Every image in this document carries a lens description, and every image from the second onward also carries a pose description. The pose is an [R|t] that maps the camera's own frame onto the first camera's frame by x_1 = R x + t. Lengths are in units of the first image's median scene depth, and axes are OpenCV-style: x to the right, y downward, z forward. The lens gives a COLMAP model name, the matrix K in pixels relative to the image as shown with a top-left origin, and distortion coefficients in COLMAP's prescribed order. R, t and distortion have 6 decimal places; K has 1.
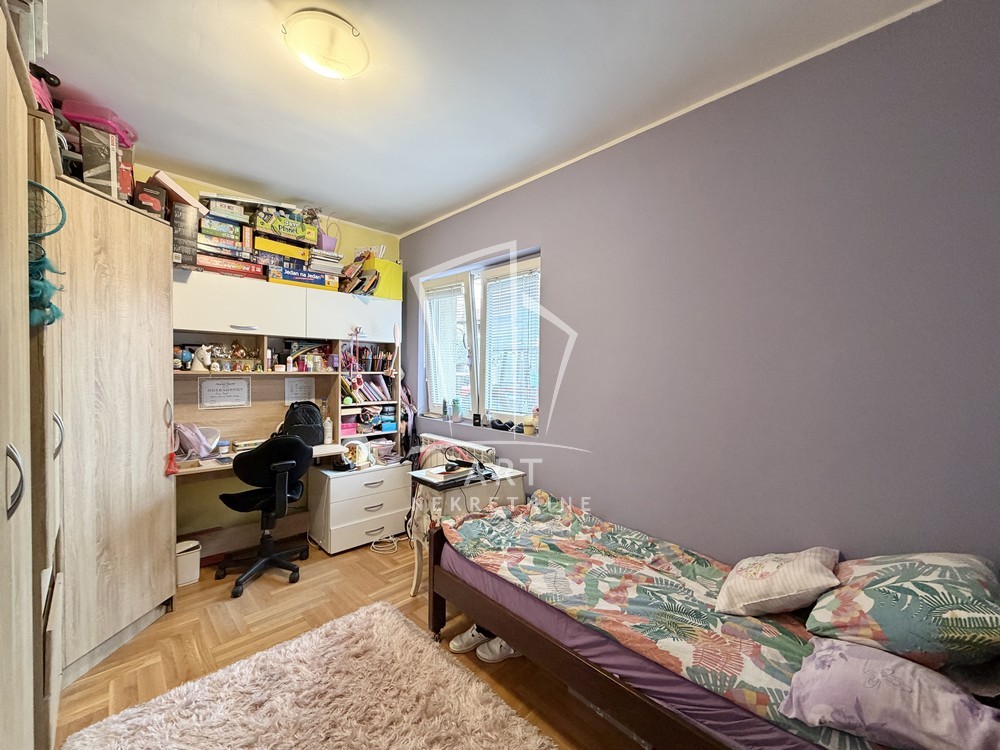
lens RADIAL K [[398.5, 0, 502.0], [0, 398.5, 373.1], [0, 0, 1]] dist [-0.000886, 0.000933]
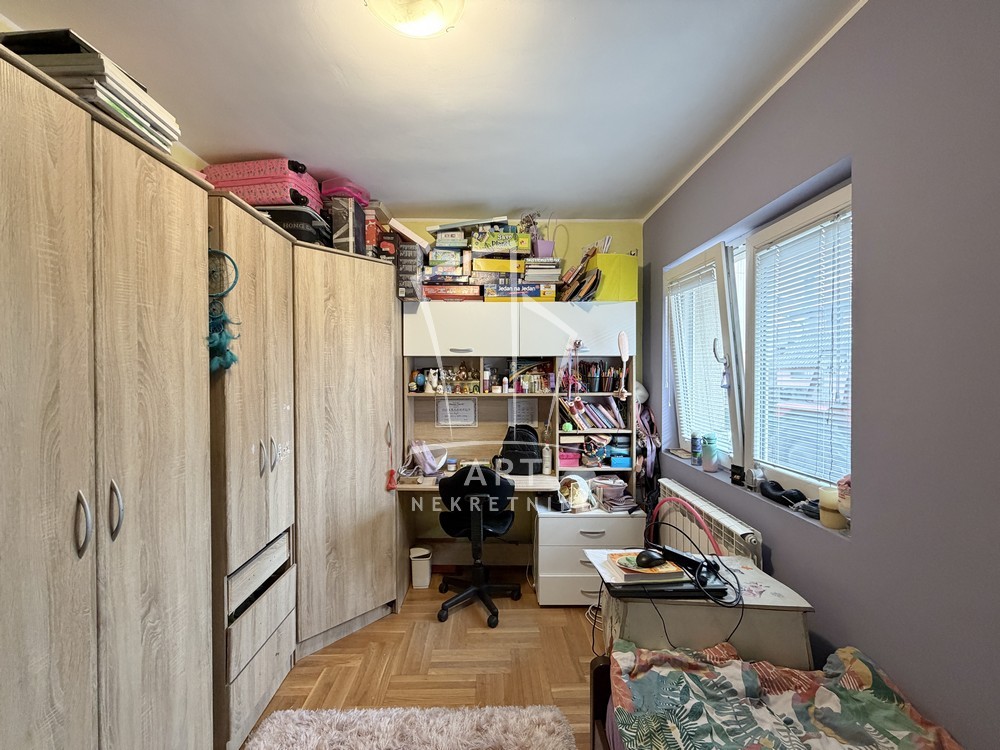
lens RADIAL K [[398.5, 0, 500.6], [0, 398.5, 373.2], [0, 0, 1]] dist [-0.000886, 0.000933]
pose [[0.720197, -0.008525, -0.693718, 0.137352], [0.002229, 0.999948, -0.009975, -0.049508], [0.693766, 0.005637, 0.720178, 0.368777]]
